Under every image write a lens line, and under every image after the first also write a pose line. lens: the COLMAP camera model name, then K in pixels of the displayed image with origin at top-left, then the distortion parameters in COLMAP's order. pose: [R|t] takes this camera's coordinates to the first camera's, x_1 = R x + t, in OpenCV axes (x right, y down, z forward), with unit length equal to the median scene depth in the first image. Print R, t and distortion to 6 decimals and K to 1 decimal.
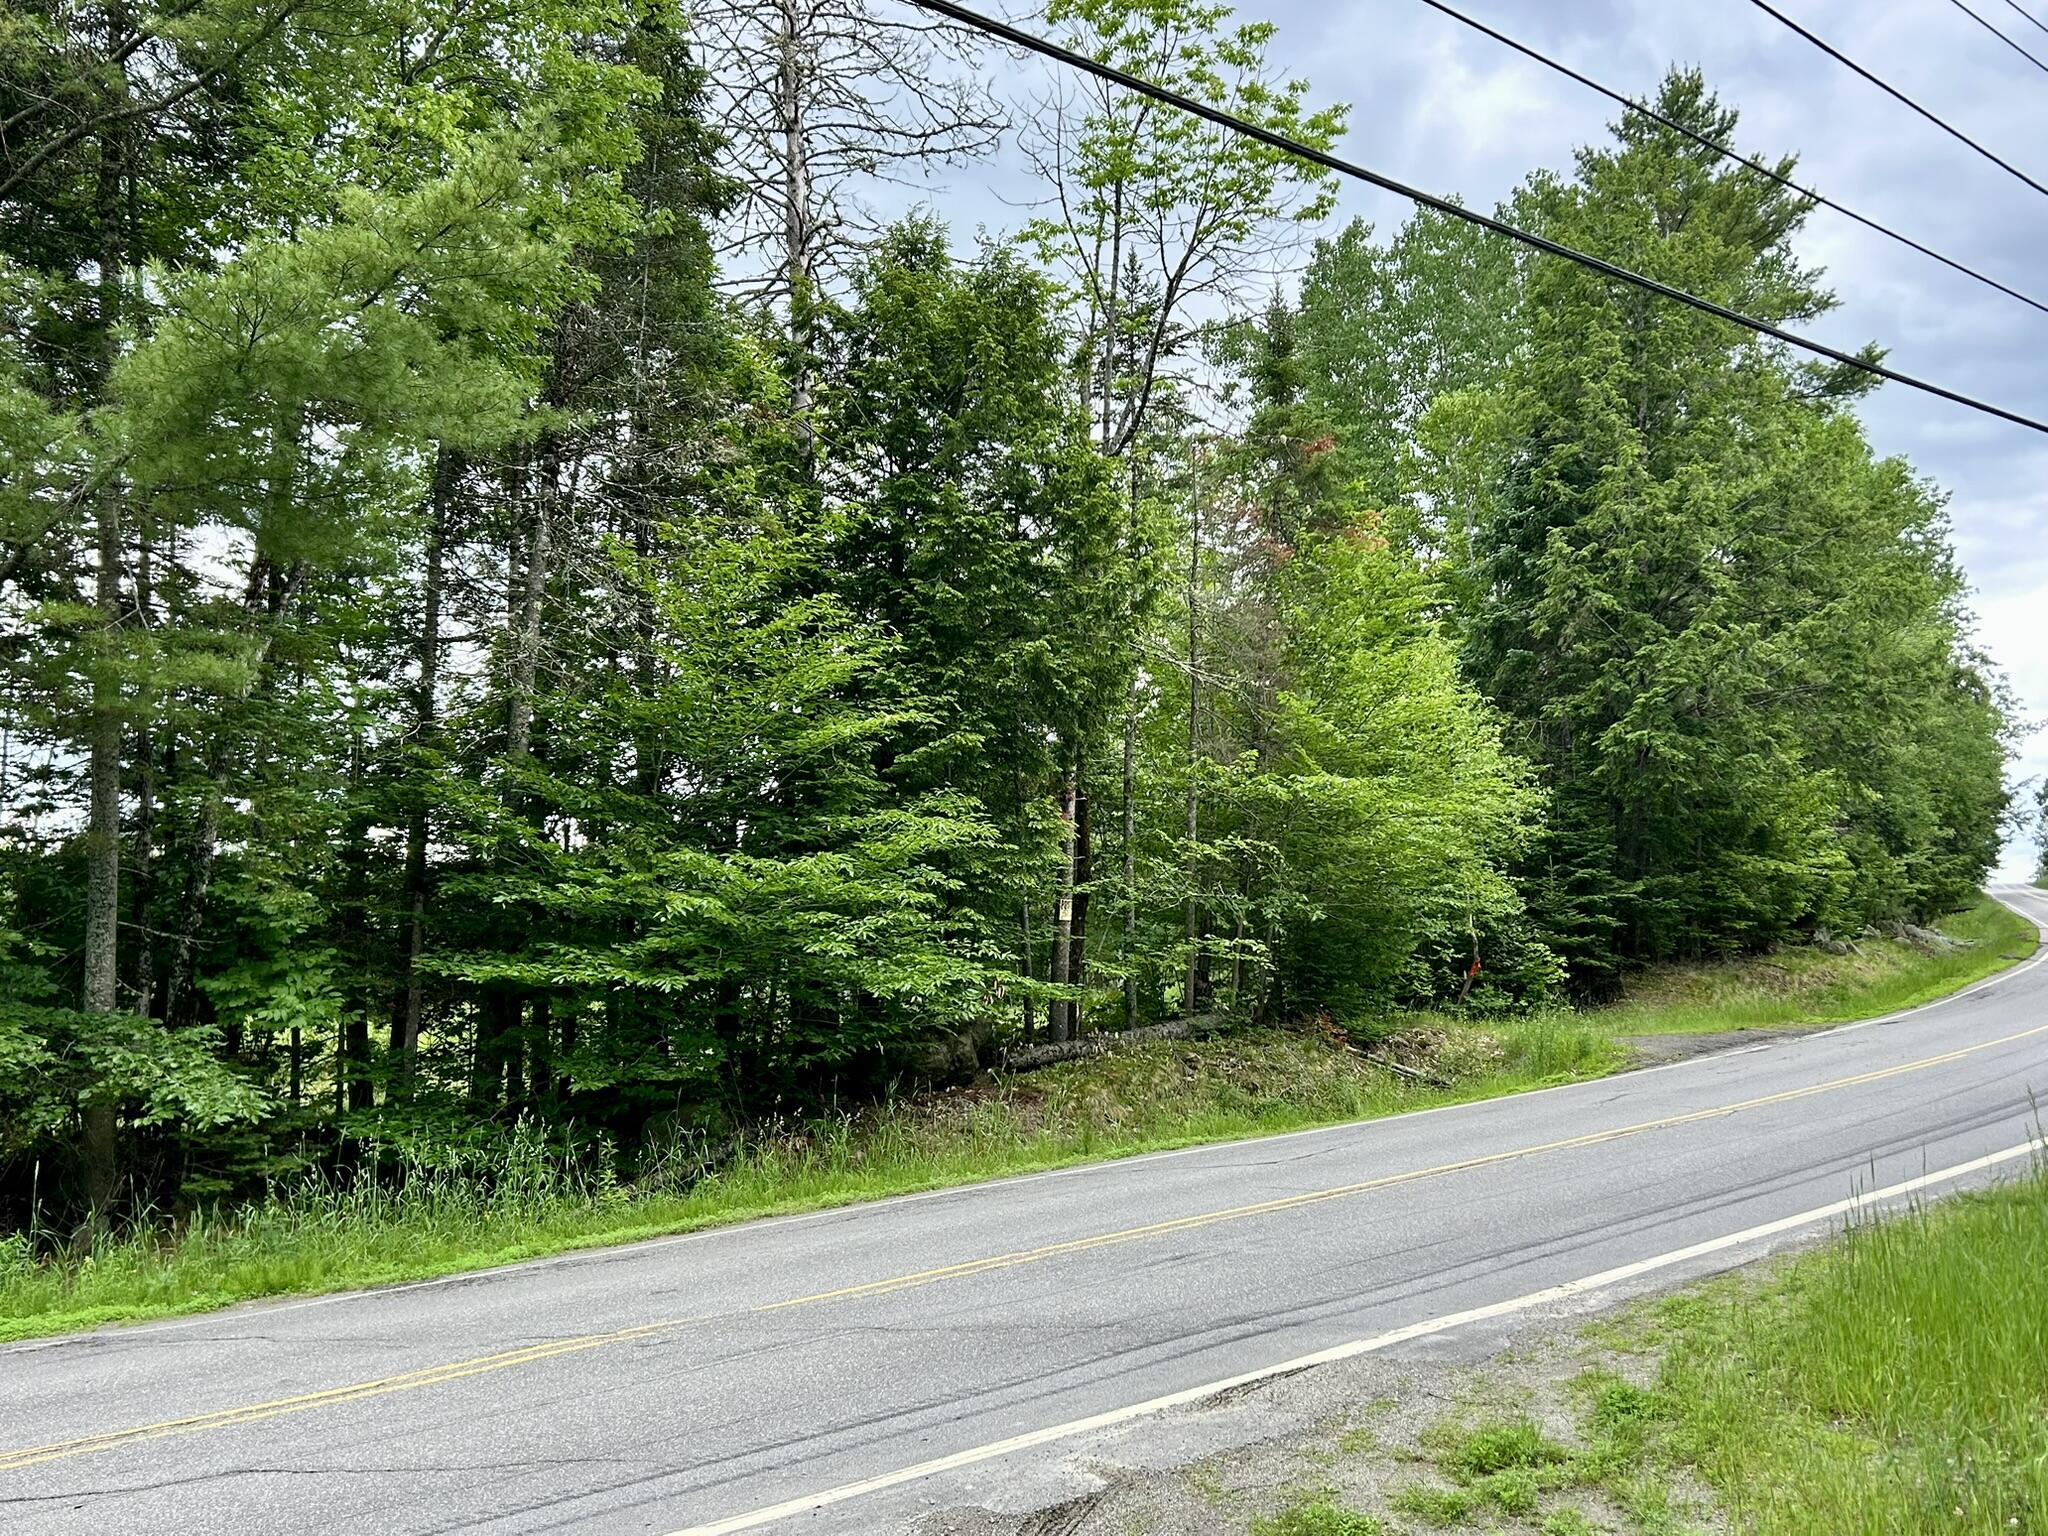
lens RADIAL K [[1814.1, 0, 1023.1], [0, 1814.1, 753.1], [0, 0, 1]] dist [0.009212, 0.001247]
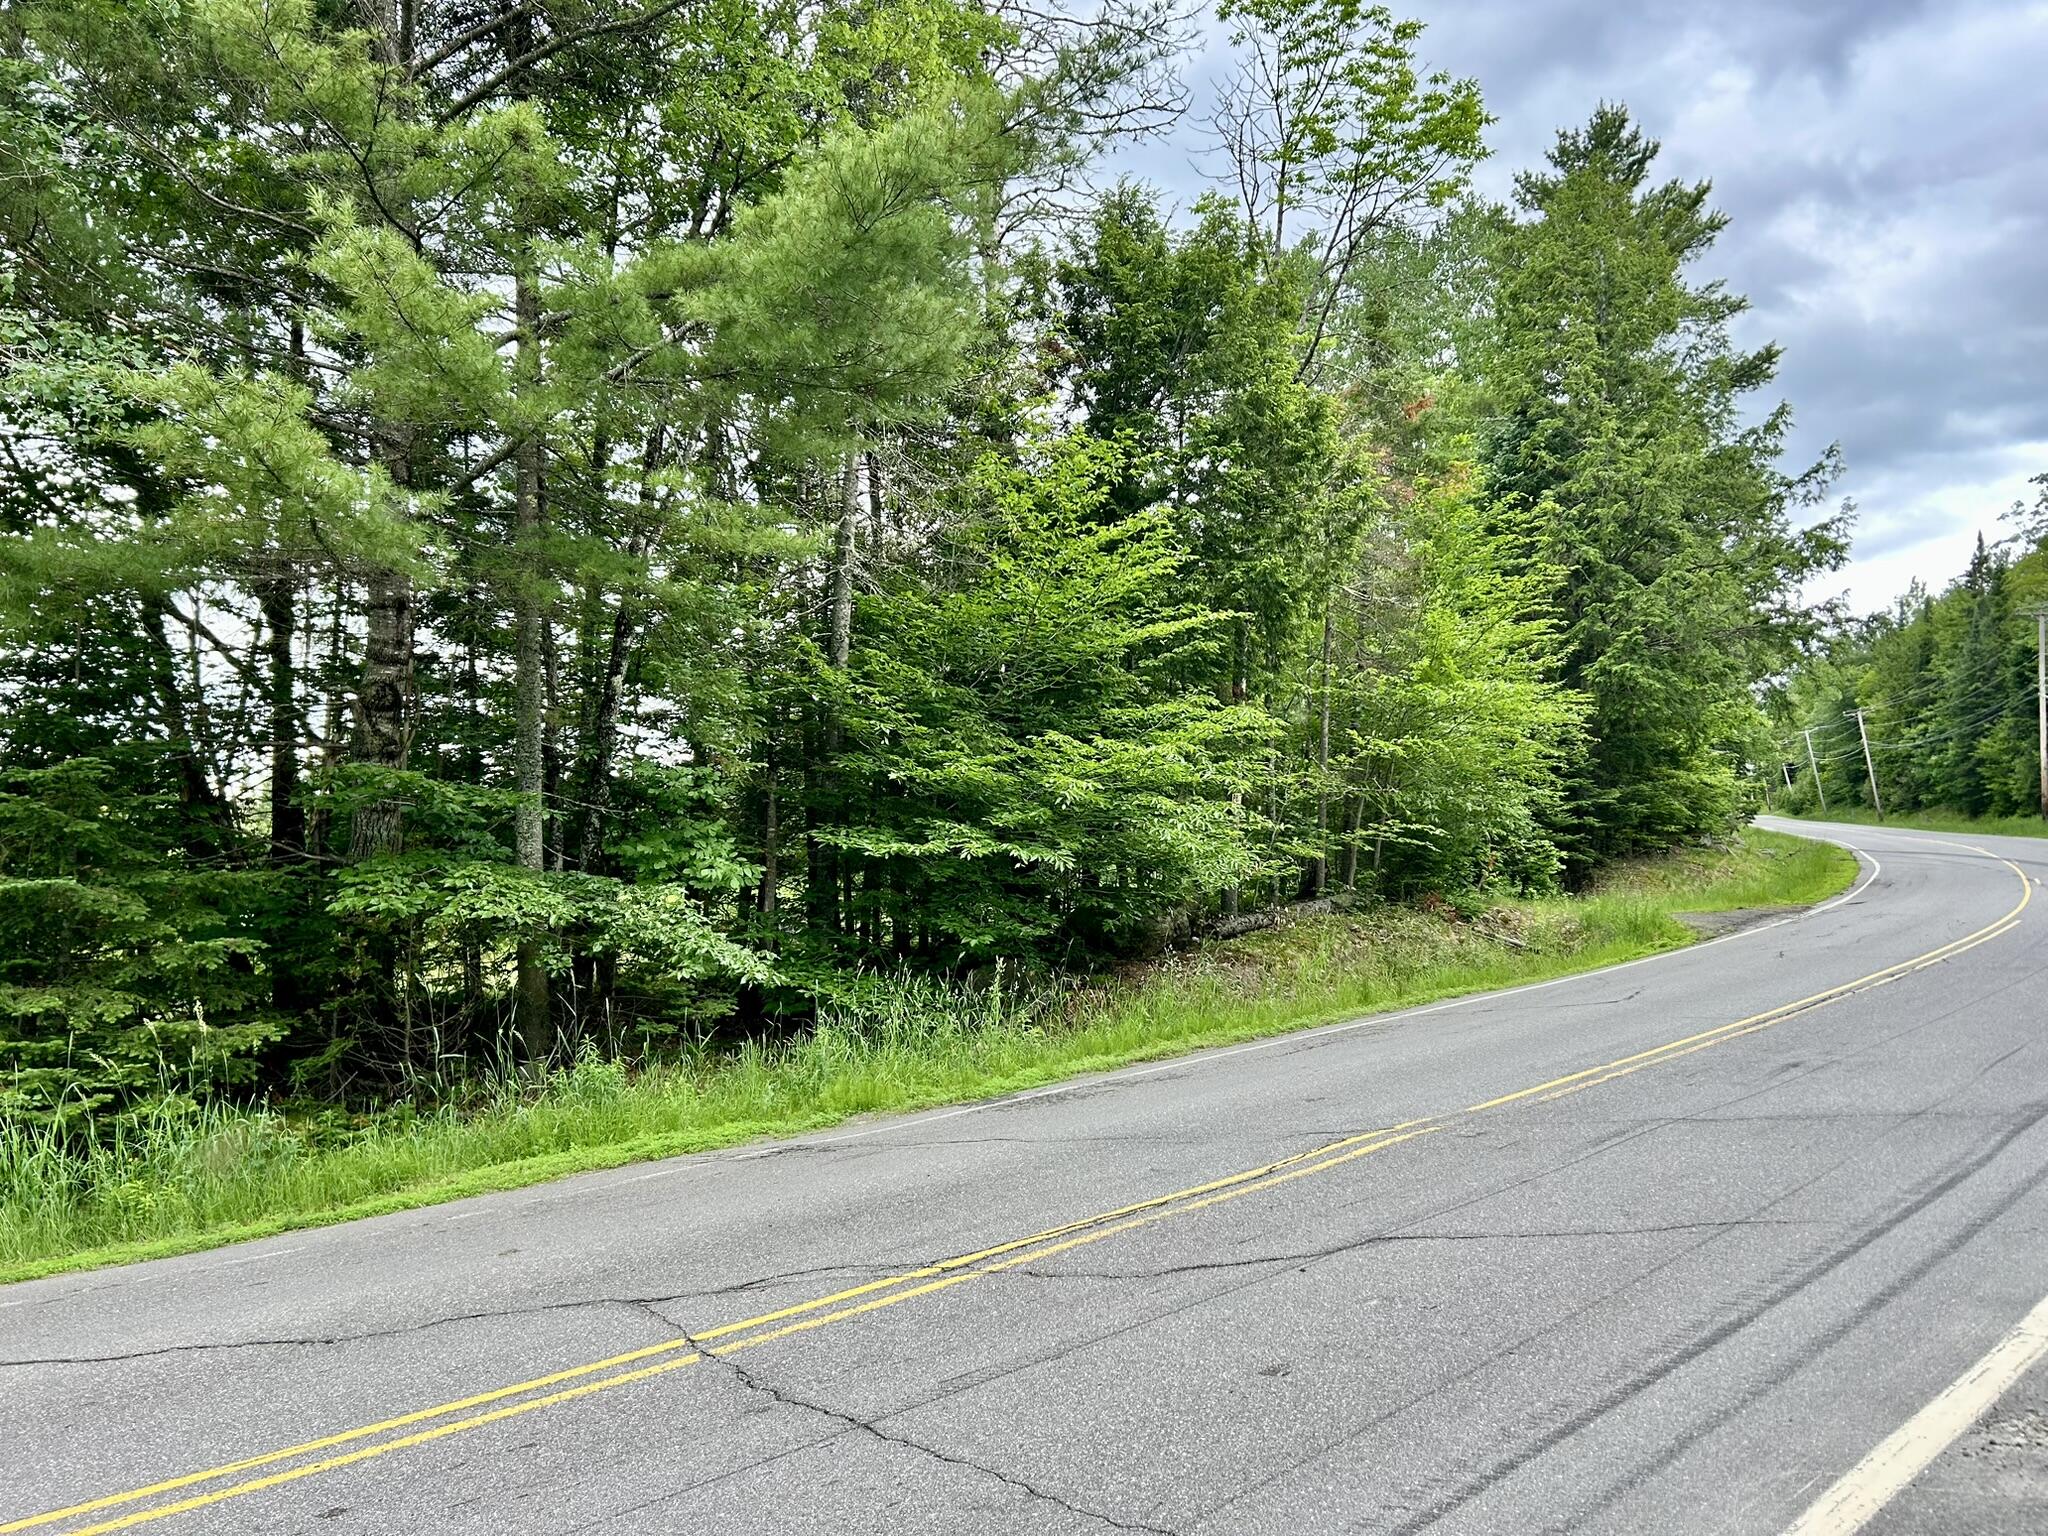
lens RADIAL K [[1523.4, 0, 1026.4], [0, 1523.4, 783.6], [0, 0, 1]] dist [-0.002966, 0.005493]
pose [[0.998544, 0.002433, 0.053881, -0.108281], [-0.005394, 0.998478, 0.054892, 0.014838], [-0.053665, -0.055103, 0.997037, 0.027266]]
